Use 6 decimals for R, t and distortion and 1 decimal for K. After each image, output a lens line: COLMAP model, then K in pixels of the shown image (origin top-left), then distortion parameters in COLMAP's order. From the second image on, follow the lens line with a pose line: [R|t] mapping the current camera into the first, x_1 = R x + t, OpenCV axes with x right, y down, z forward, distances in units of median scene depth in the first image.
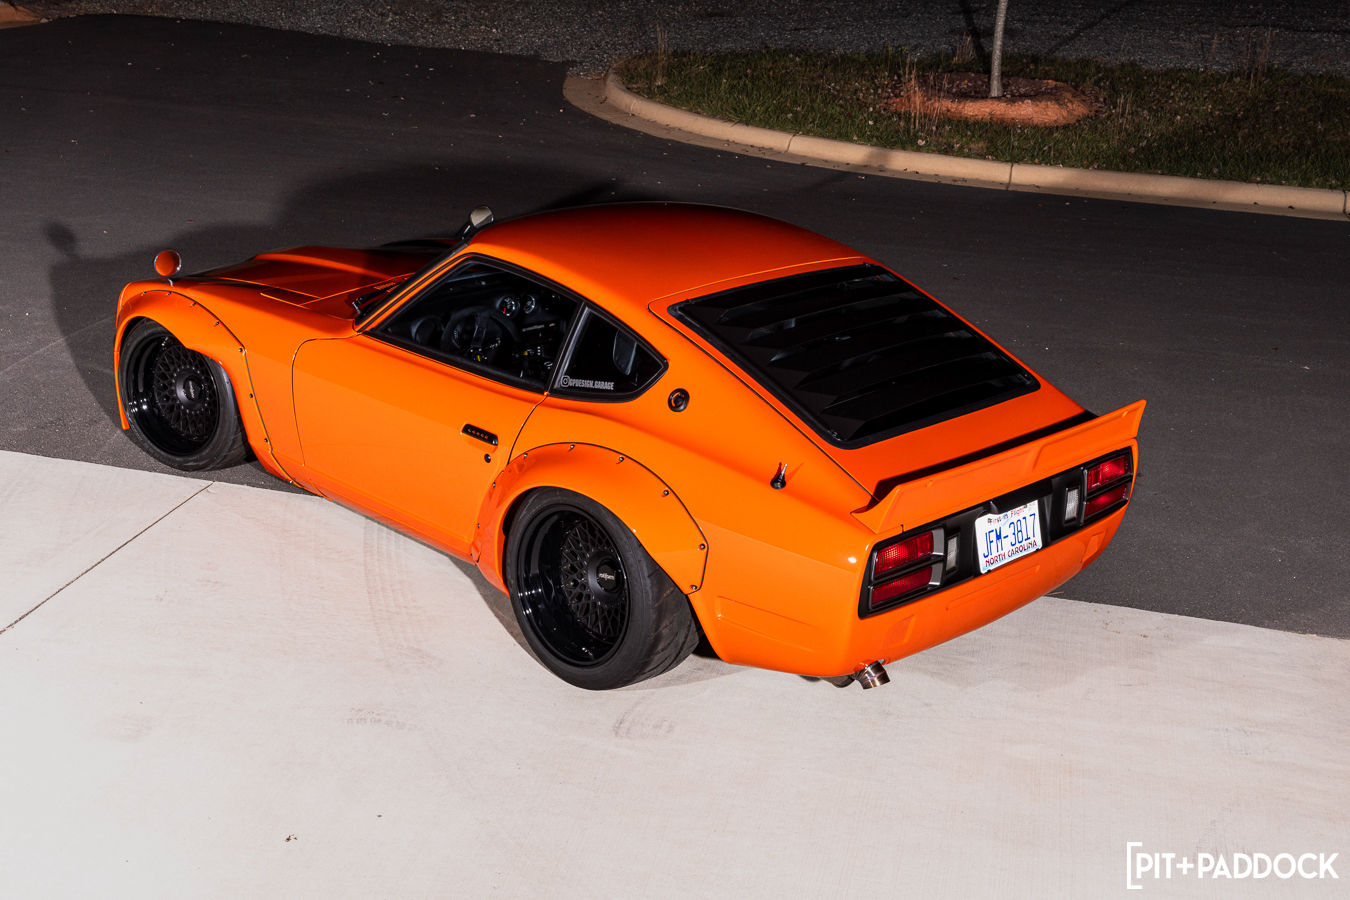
lens RADIAL K [[1776.2, 0, 672.8], [0, 1776.2, 451.4], [0, 0, 1]] dist [-0.004936, 0.000000]
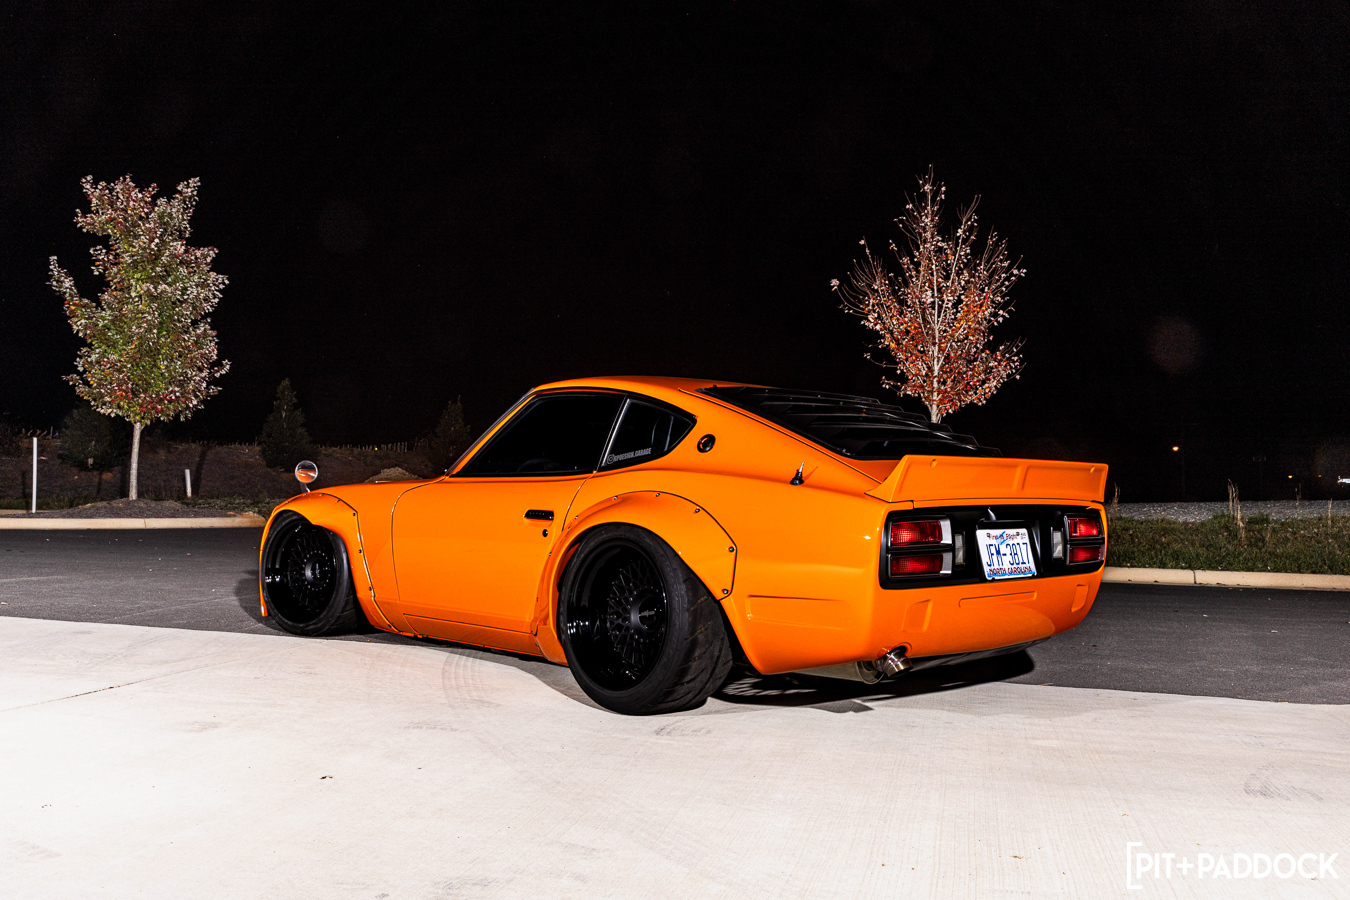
lens RADIAL K [[1181.8, 0, 677.4], [0, 1181.8, 446.7], [0, 0, 1]] dist [-0.005336, 0.006420]
pose [[0.999167, -0.034043, -0.022511, 0.001759], [0.023937, 0.935558, -0.352362, 0.239577], [0.033056, 0.351529, 0.935593, 0.275067]]
